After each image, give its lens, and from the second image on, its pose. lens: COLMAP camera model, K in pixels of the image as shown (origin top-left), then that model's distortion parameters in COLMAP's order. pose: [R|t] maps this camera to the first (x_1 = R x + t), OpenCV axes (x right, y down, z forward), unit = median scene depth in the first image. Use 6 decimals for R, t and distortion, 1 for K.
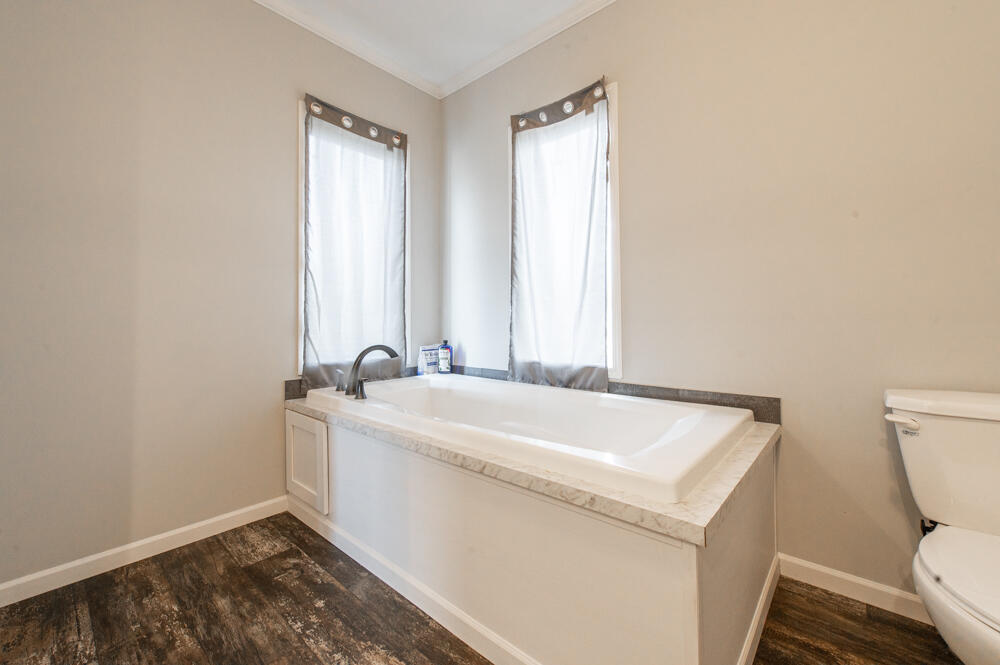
lens RADIAL K [[405.5, 0, 501.5], [0, 405.5, 325.0], [0, 0, 1]] dist [0.016597, -0.000163]
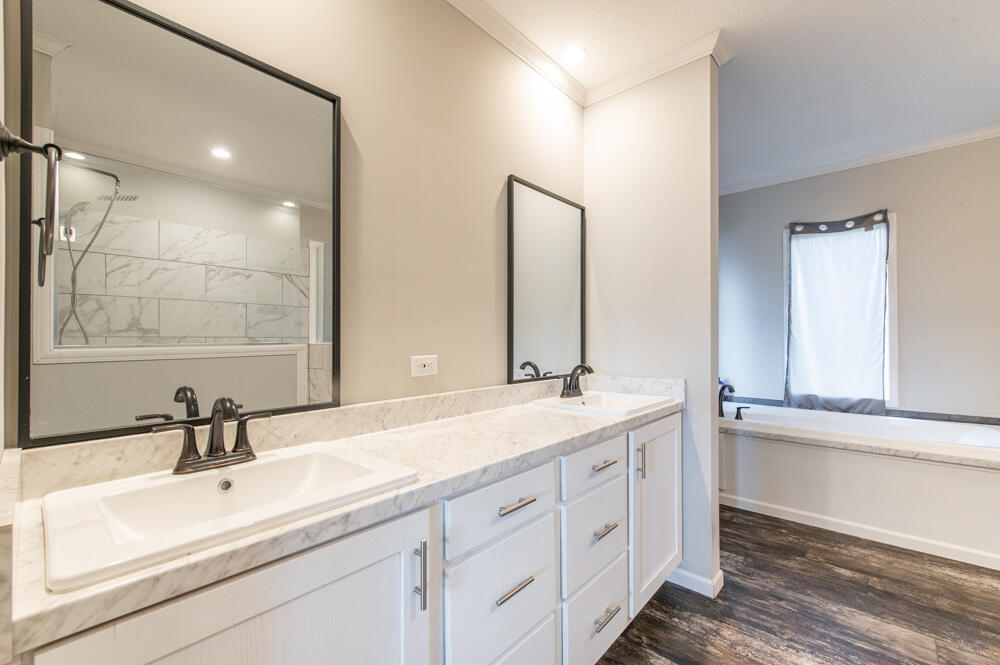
lens RADIAL K [[416.6, 0, 498.8], [0, 416.6, 352.1], [0, 0, 1]] dist [0.001897, 0.000326]
pose [[0.999809, 0.002242, -0.019420, -1.109198], [-0.001781, 0.999717, 0.023722, -0.104281], [0.019468, -0.023683, 0.999530, -0.569461]]
